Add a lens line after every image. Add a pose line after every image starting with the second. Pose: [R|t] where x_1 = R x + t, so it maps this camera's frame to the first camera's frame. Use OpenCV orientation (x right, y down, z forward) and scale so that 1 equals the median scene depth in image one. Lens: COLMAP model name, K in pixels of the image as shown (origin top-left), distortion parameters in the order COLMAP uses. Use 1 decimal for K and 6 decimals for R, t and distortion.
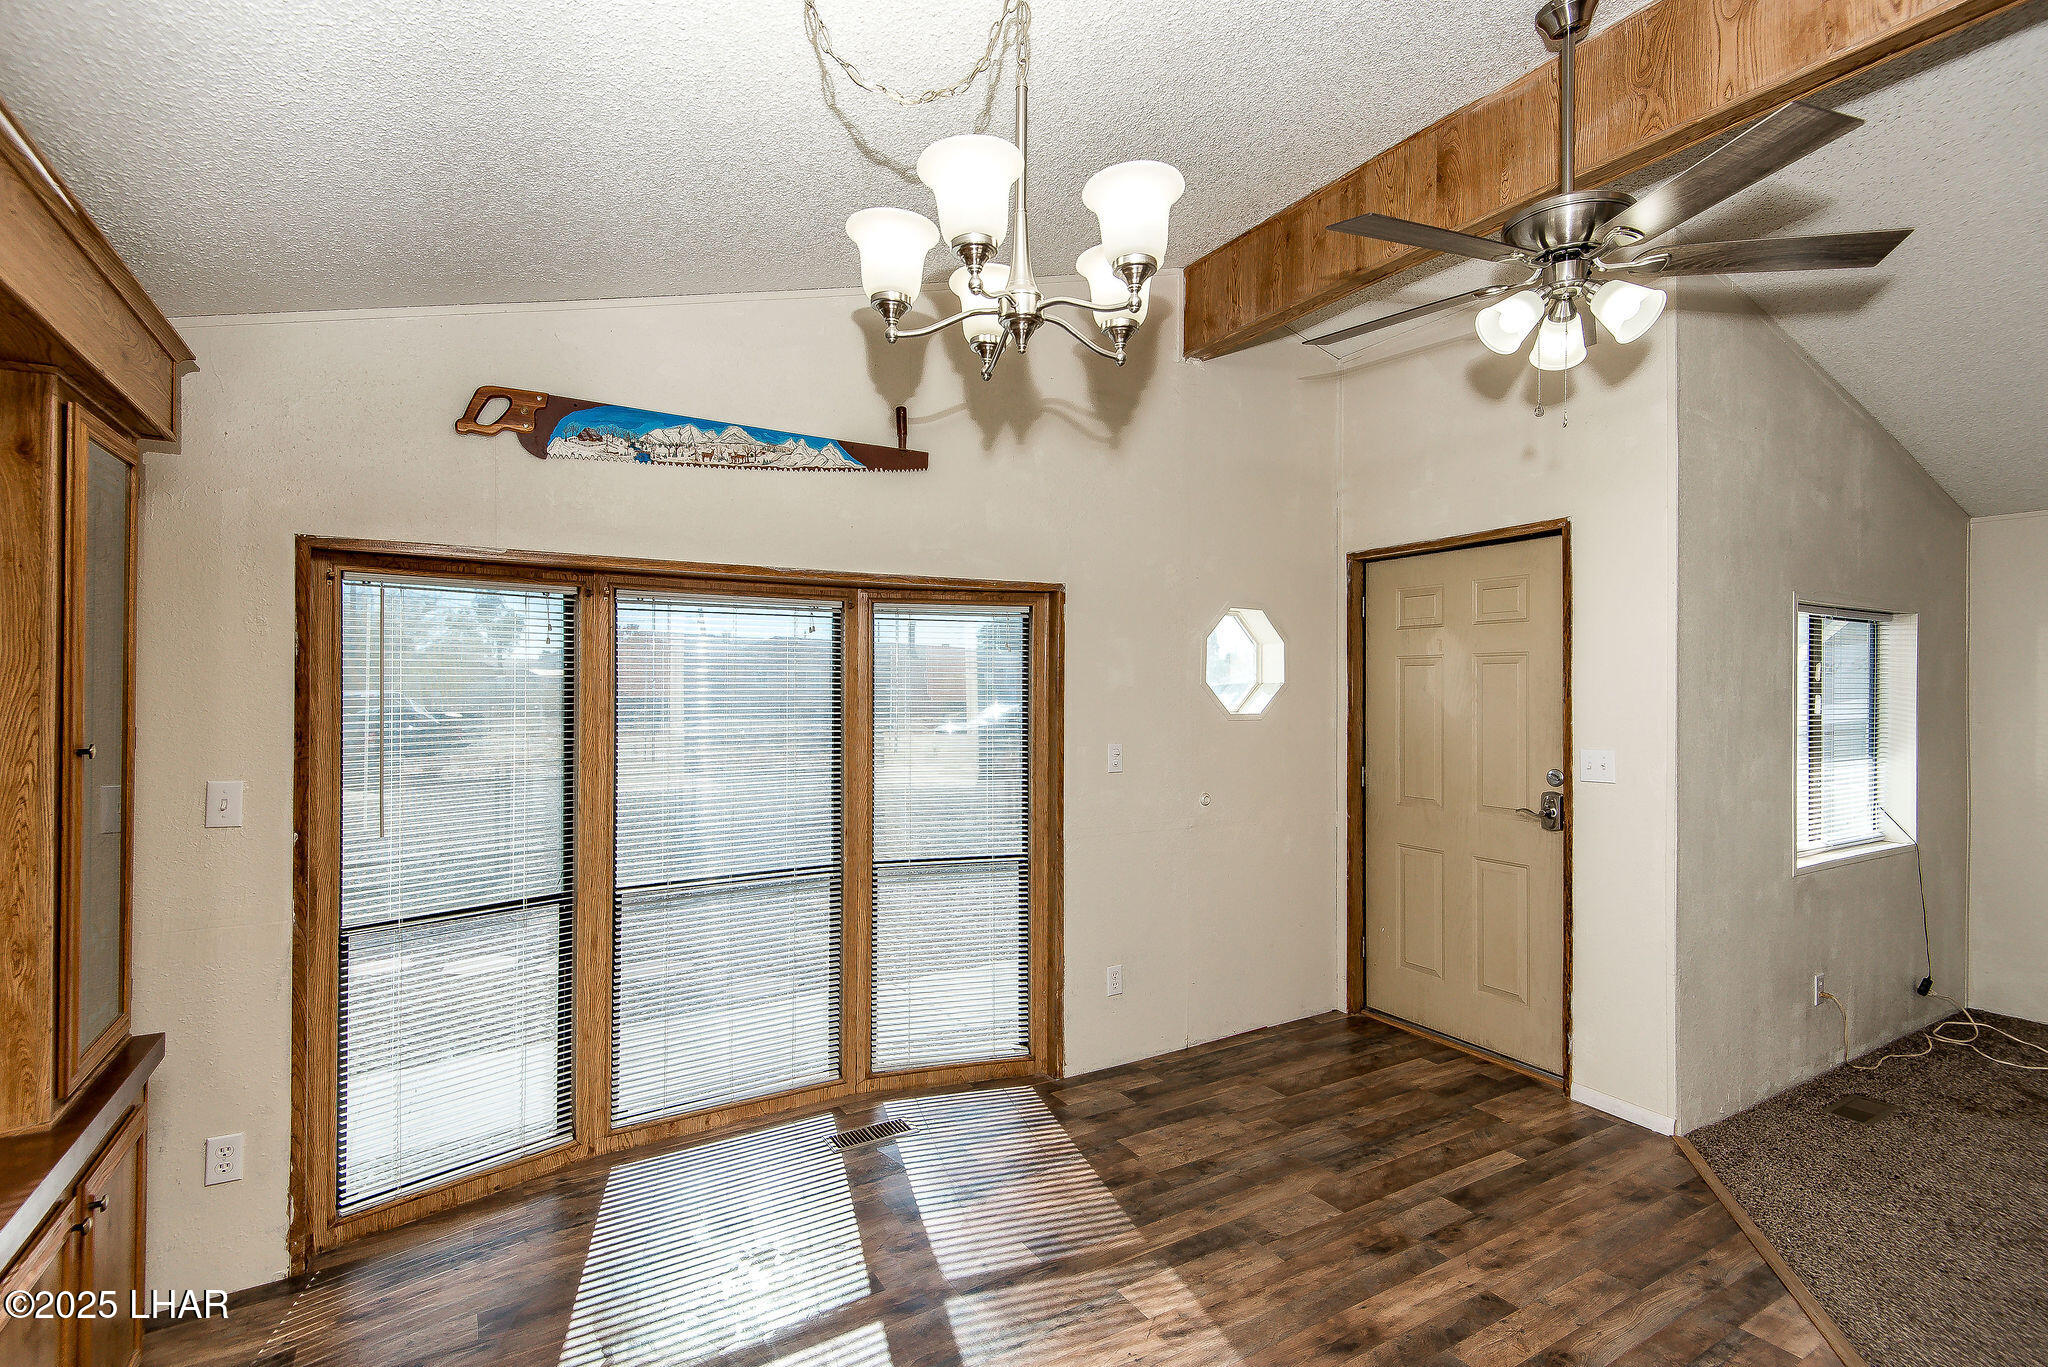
lens RADIAL K [[953.3, 0, 1024.0], [0, 953.3, 683.5], [0, 0, 1]] dist [0.036156, -0.021404]
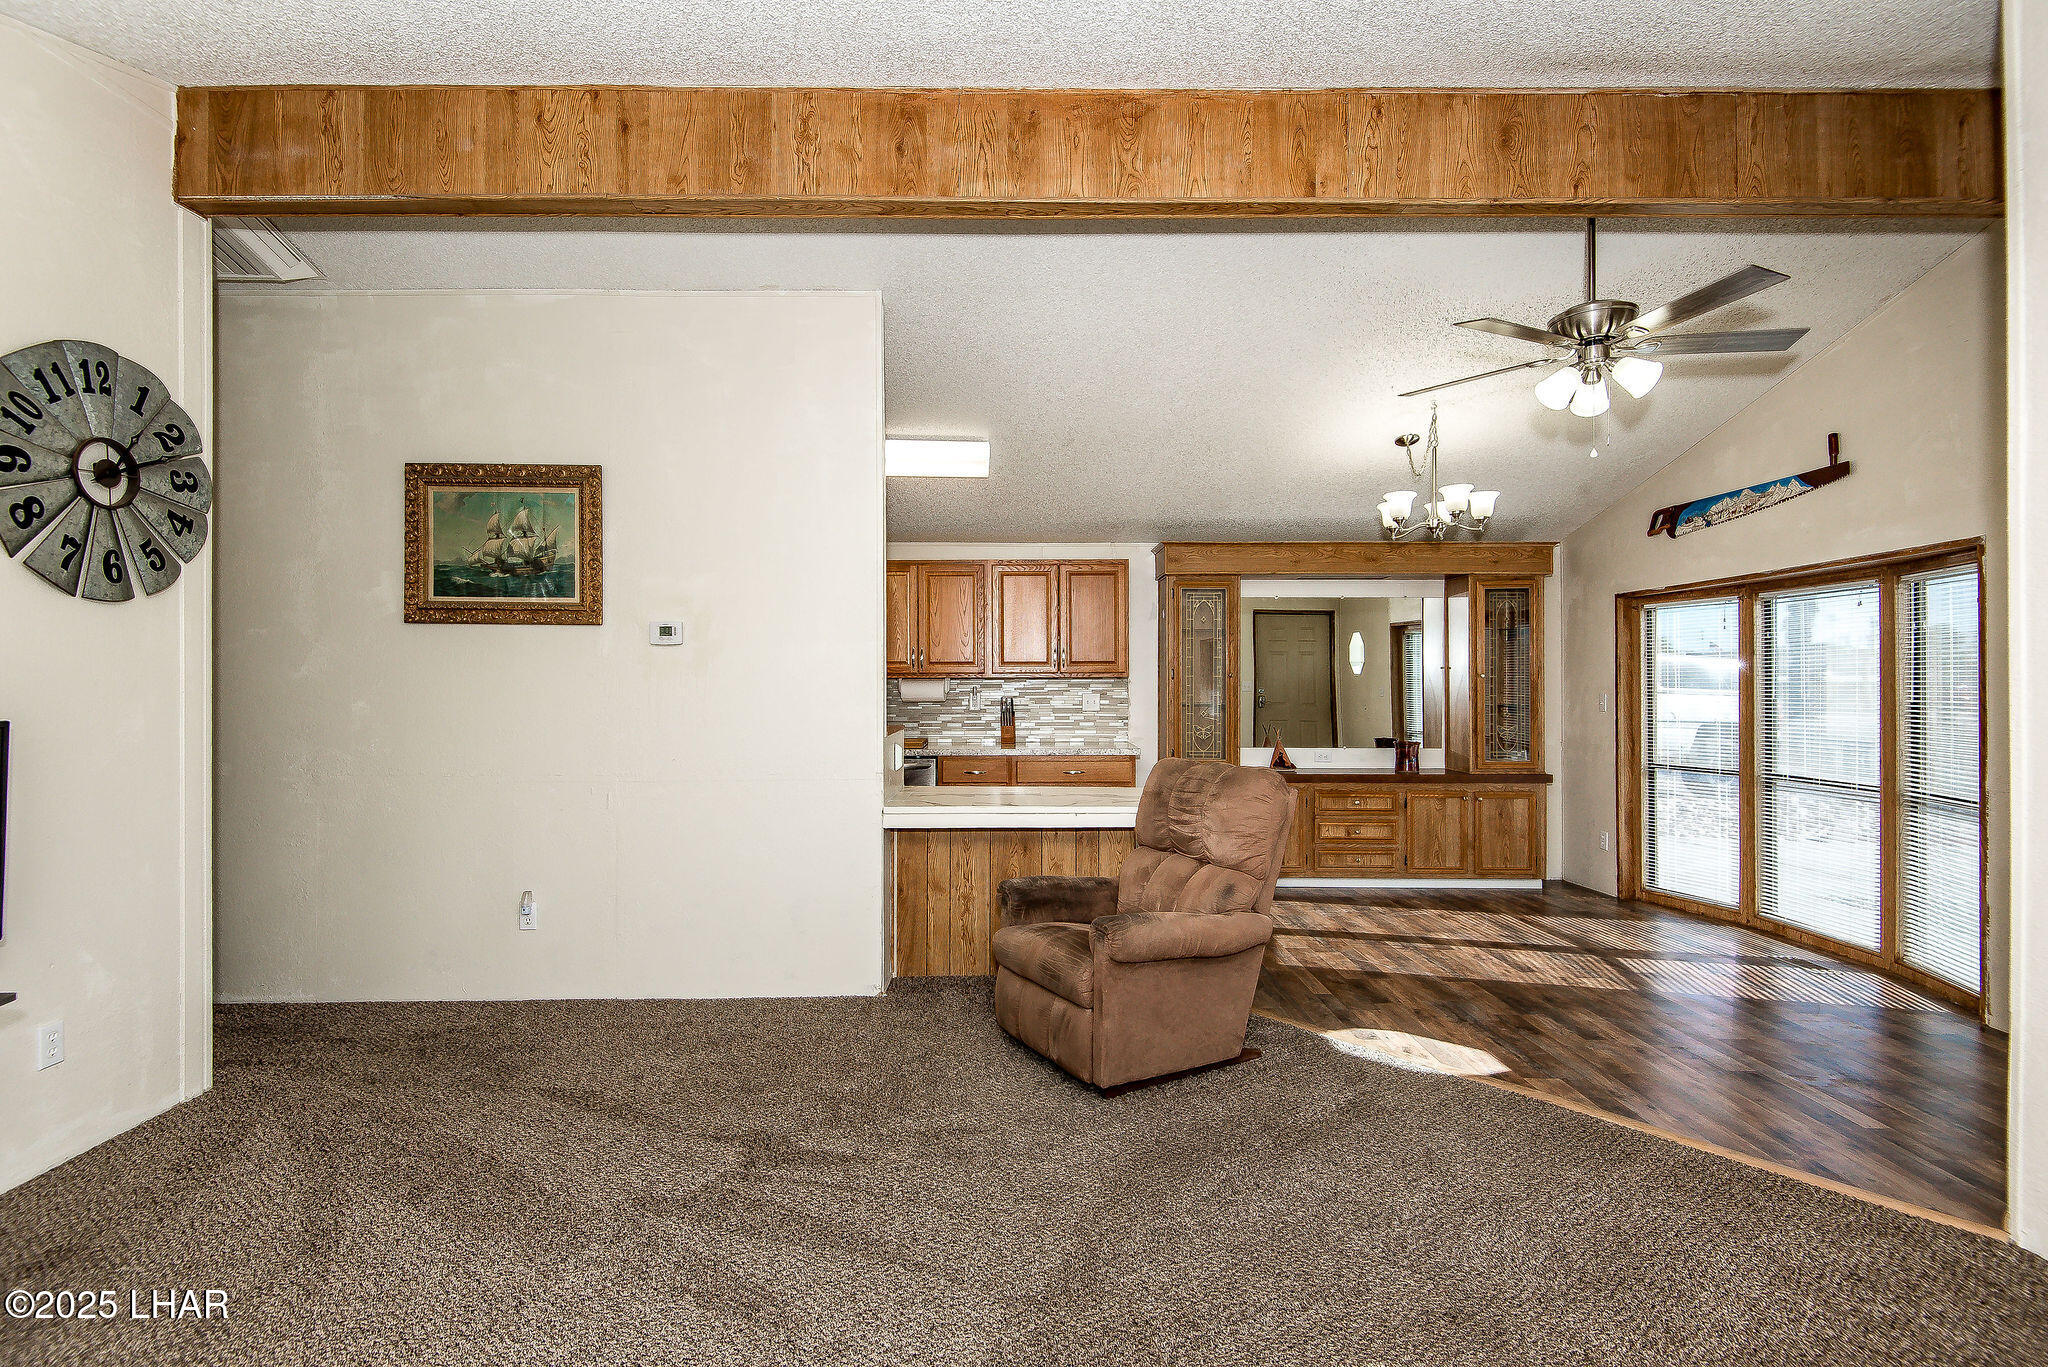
lens RADIAL K [[953.3, 0, 1024.0], [0, 953.3, 683.5], [0, 0, 1]] dist [0.036156, -0.021404]
pose [[-0.484237, -0.004301, -0.874926, 1.749664], [0.003967, 0.999967, -0.007112, 0.068426], [0.874928, -0.006915, -0.484204, 0.732971]]
